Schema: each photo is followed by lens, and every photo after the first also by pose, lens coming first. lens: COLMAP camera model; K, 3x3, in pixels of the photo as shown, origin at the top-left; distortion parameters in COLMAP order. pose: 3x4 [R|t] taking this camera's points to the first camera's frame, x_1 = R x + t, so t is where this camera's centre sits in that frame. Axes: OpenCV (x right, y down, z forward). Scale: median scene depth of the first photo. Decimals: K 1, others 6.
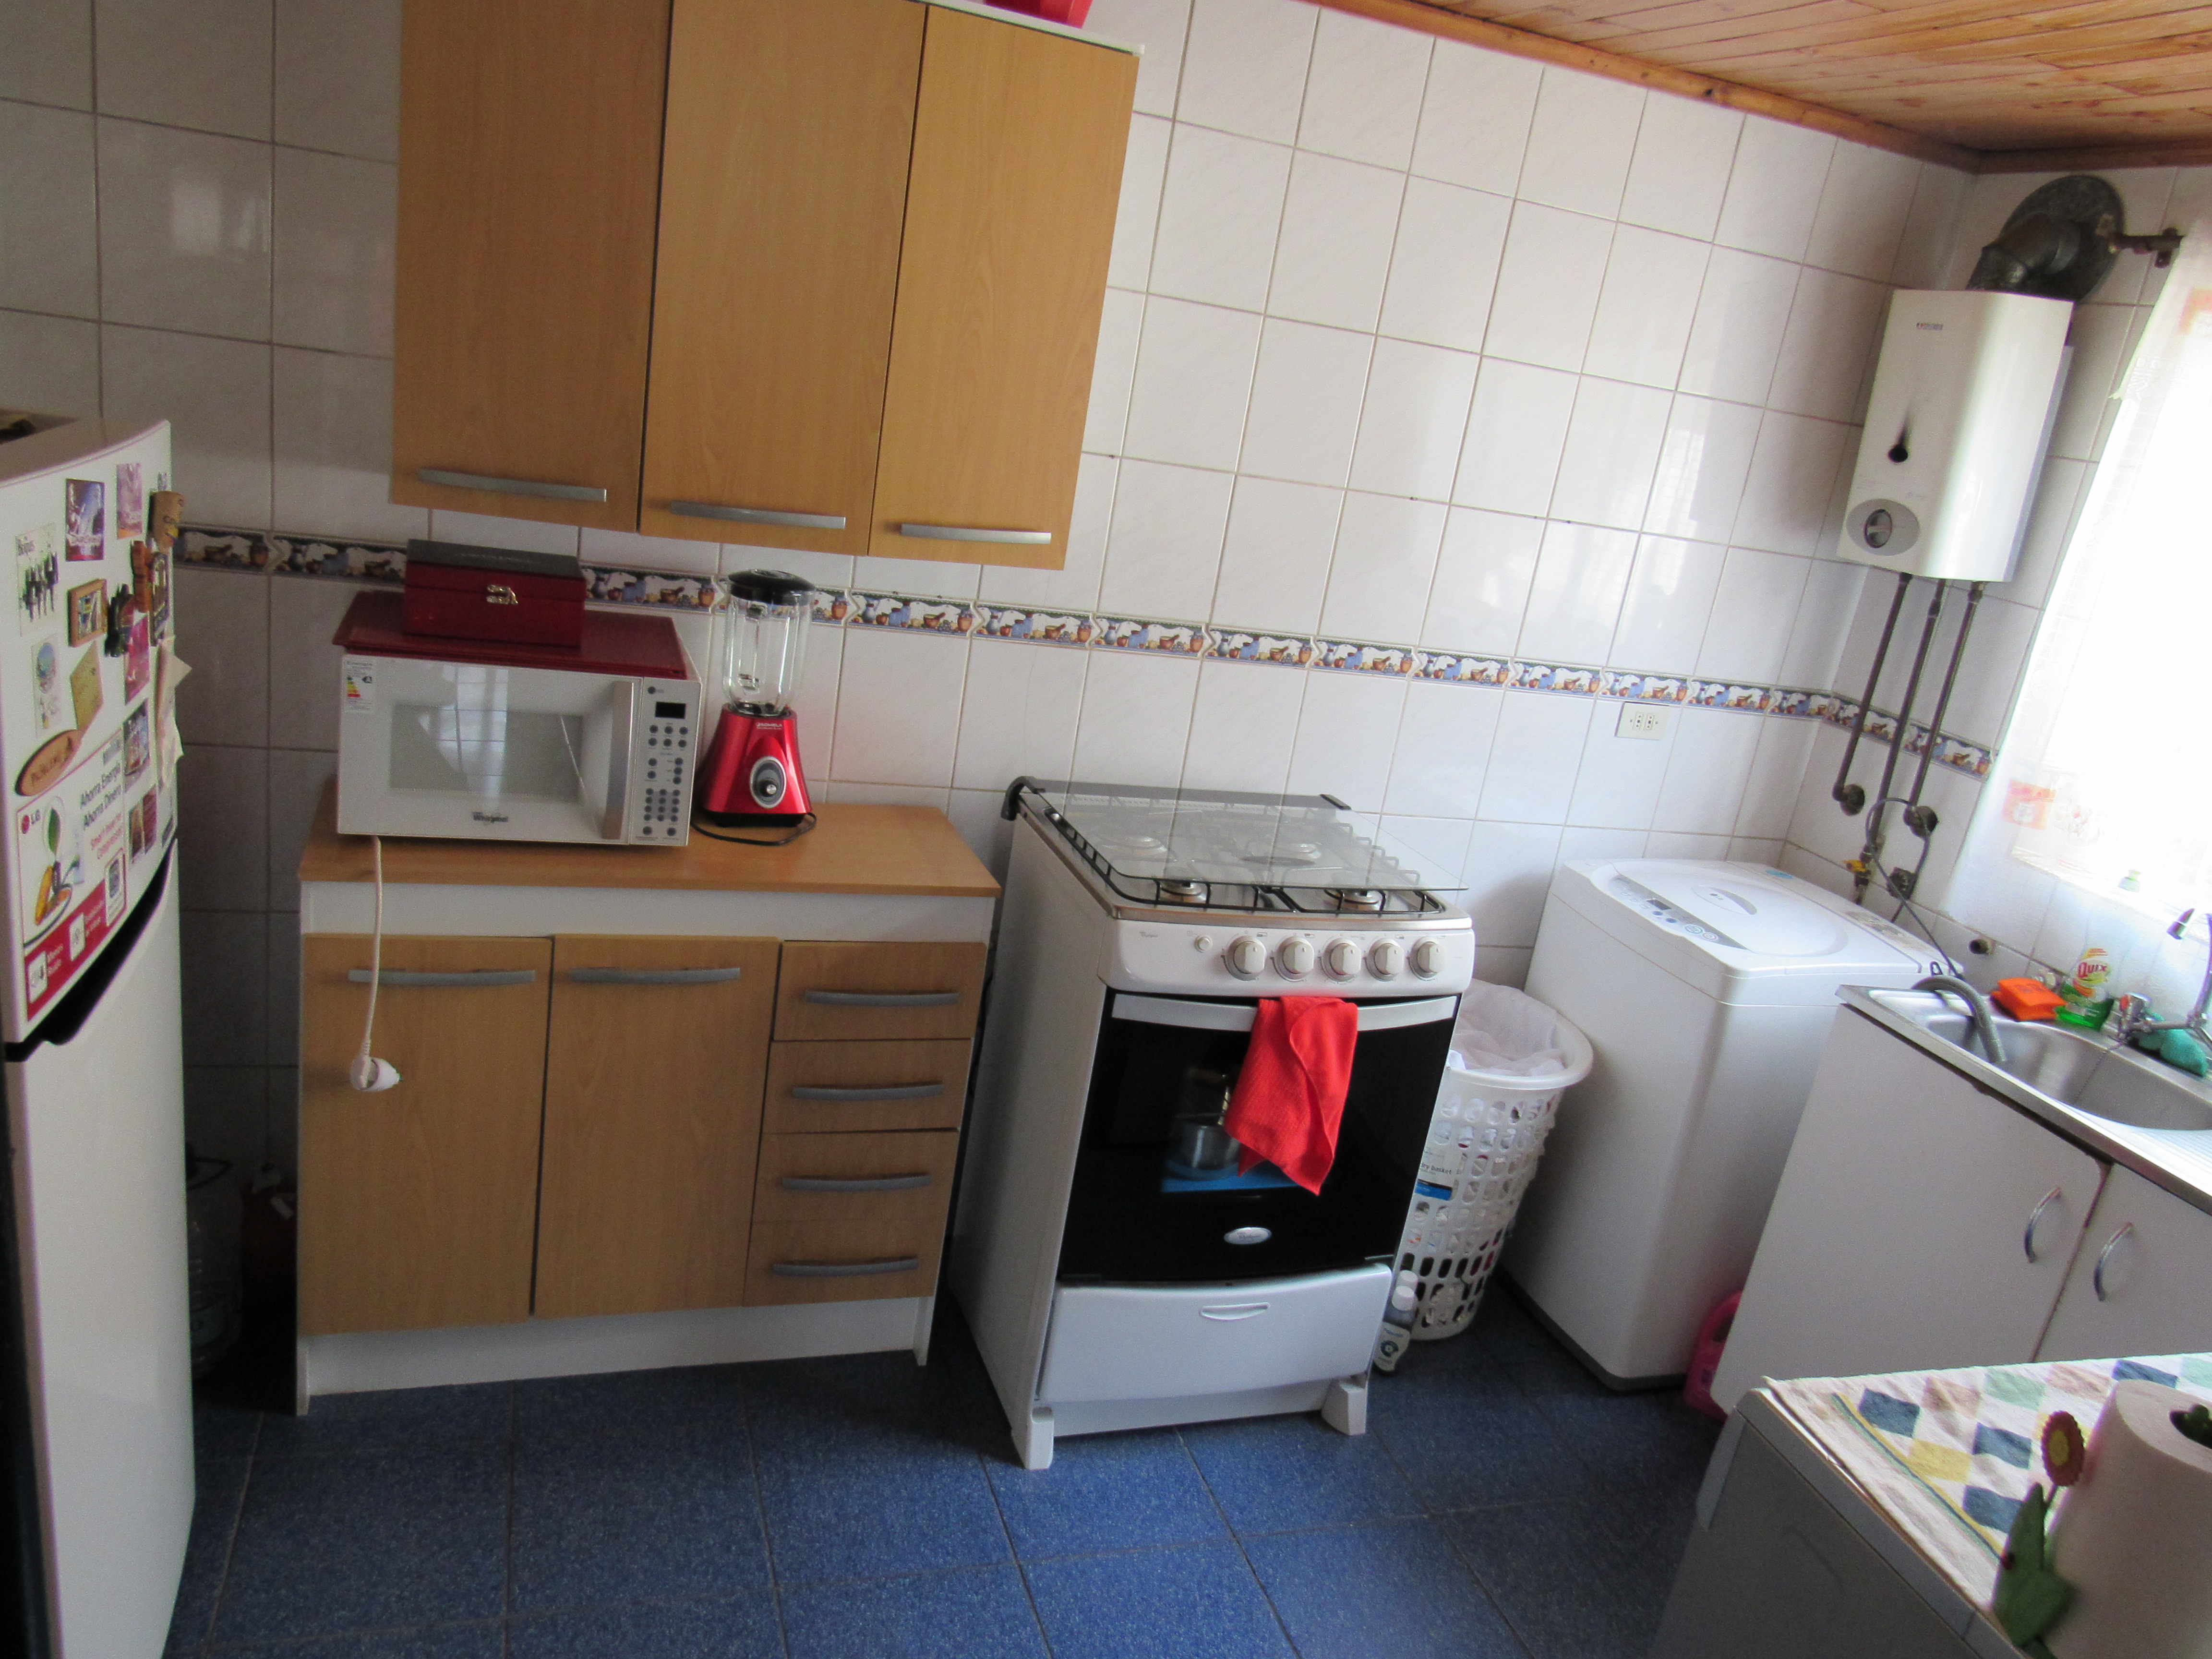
lens RADIAL K [[1549.5, 0, 1106.0], [0, 1549.5, 829.5], [0, 0, 1]] dist [-0.040512, -0.000208]
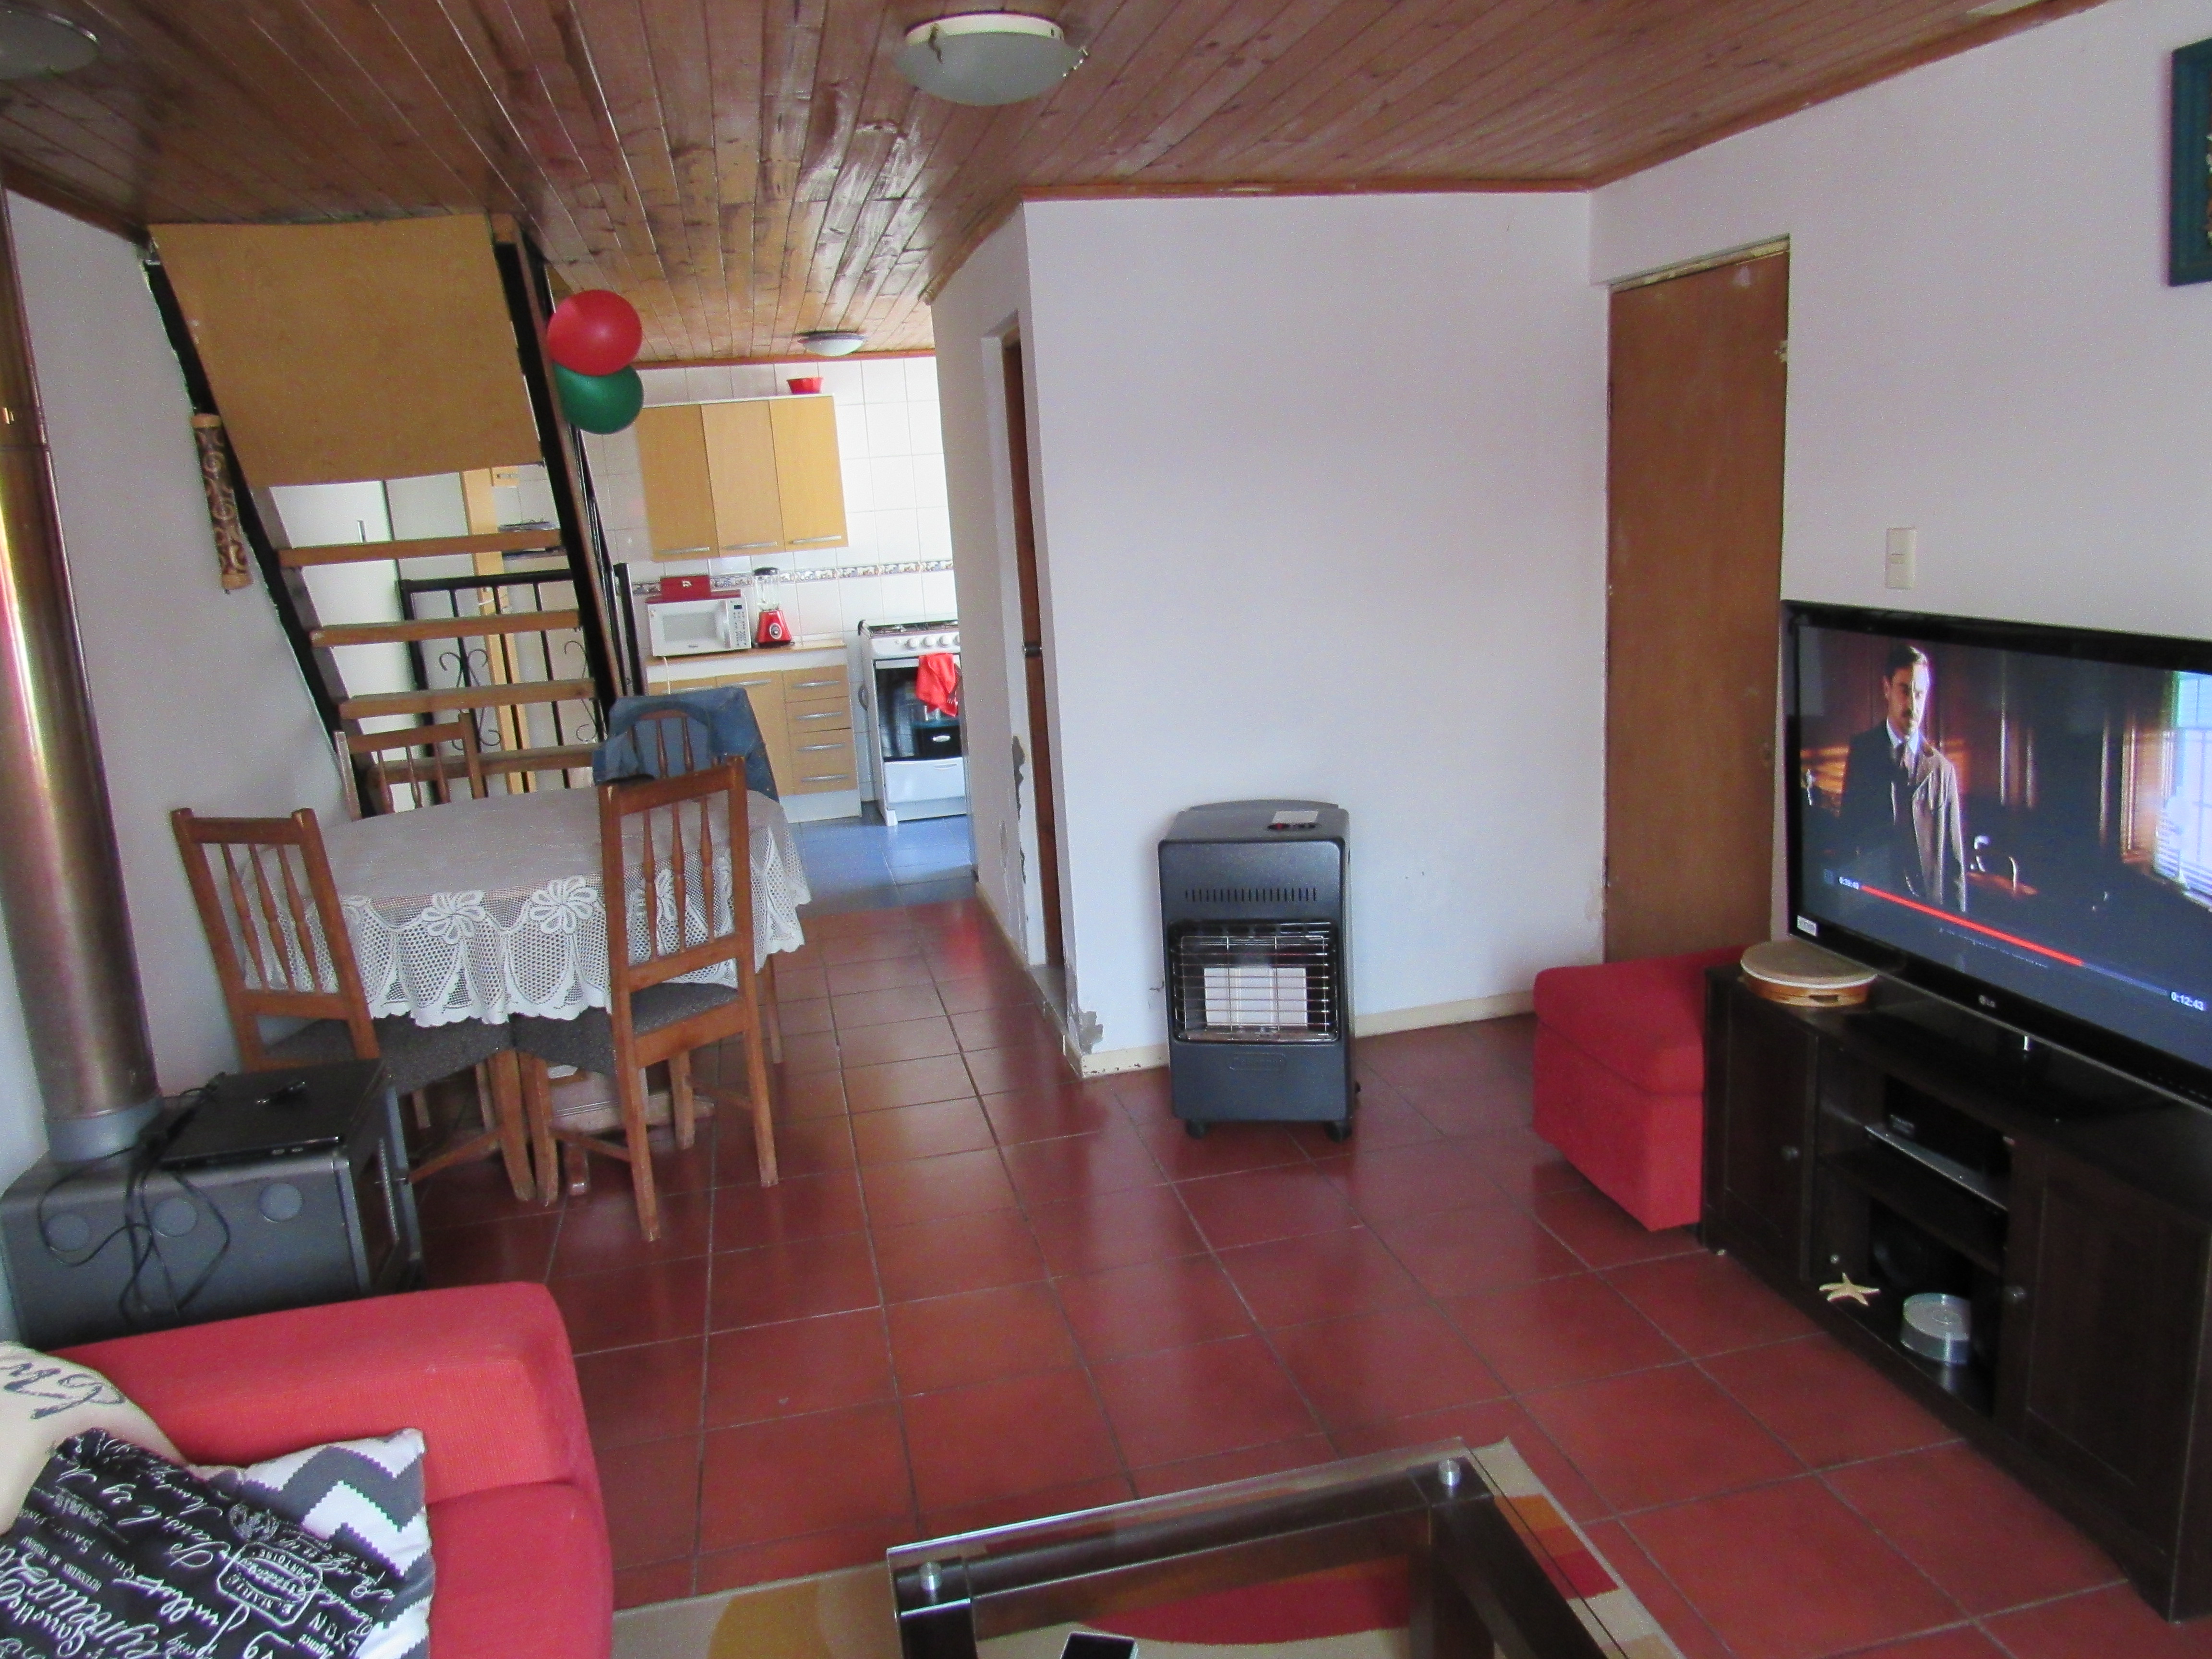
lens RADIAL K [[1553.8, 0, 1106.0], [0, 1553.8, 829.5], [0, 0, 1]] dist [0.001311, 0.000065]
pose [[0.969965, -0.189336, -0.152708, 0.928786], [0.176840, 0.979953, -0.091755, 0.852239], [0.167019, 0.061994, 0.984003, -2.196493]]
